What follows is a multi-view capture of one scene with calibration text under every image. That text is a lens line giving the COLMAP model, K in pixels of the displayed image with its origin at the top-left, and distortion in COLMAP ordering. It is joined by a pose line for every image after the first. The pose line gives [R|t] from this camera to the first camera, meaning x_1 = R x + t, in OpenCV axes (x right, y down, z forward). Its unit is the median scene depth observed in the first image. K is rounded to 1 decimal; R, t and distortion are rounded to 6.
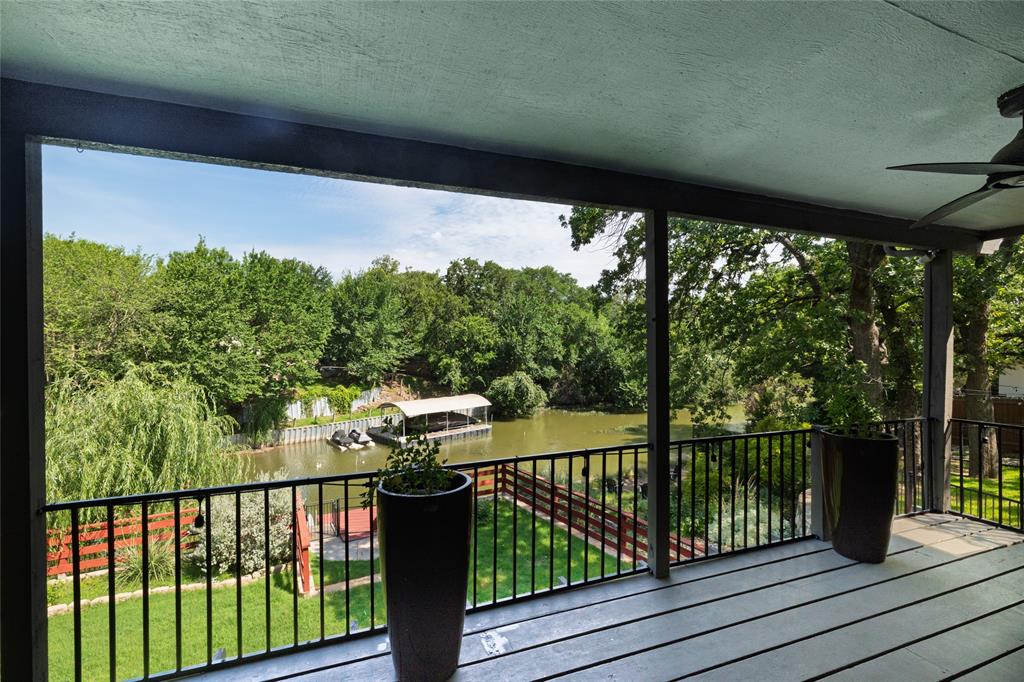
lens RADIAL K [[434.5, 0, 512.0], [0, 434.5, 346.1], [0, 0, 1]] dist [-0.000560, -0.000101]
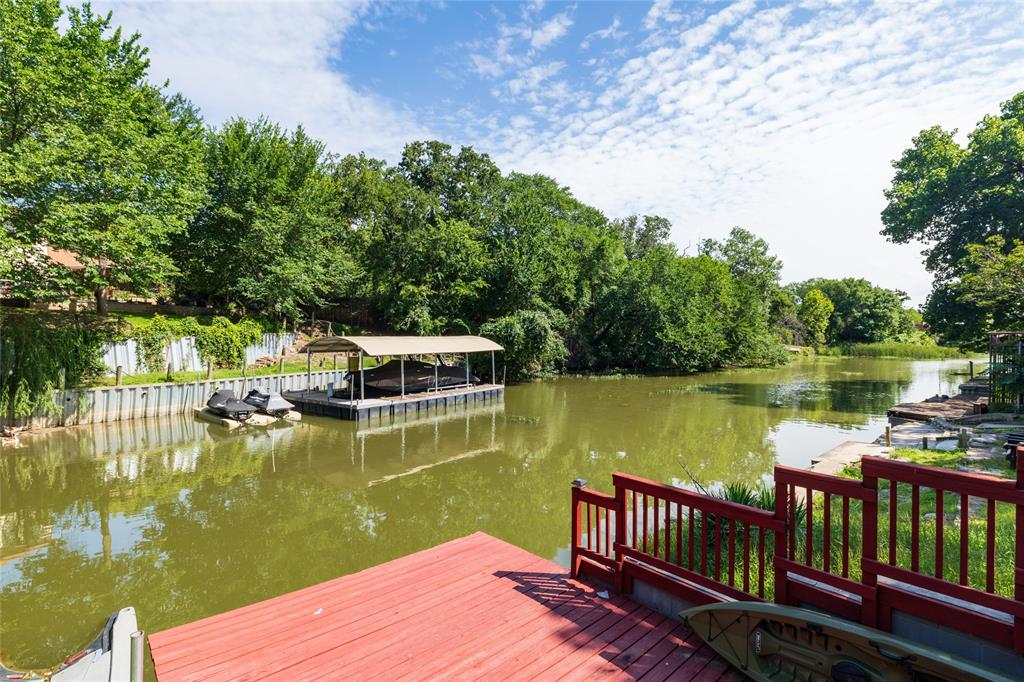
lens RADIAL K [[481.6, 0, 512.0], [0, 481.6, 341.0], [0, 0, 1]] dist [0.000059, 0.000766]
pose [[0.981914, -0.003802, 0.189288, -0.156856], [0.004043, 0.999991, -0.000888, 0.122310], [-0.189283, 0.001638, 0.981921, 0.352143]]
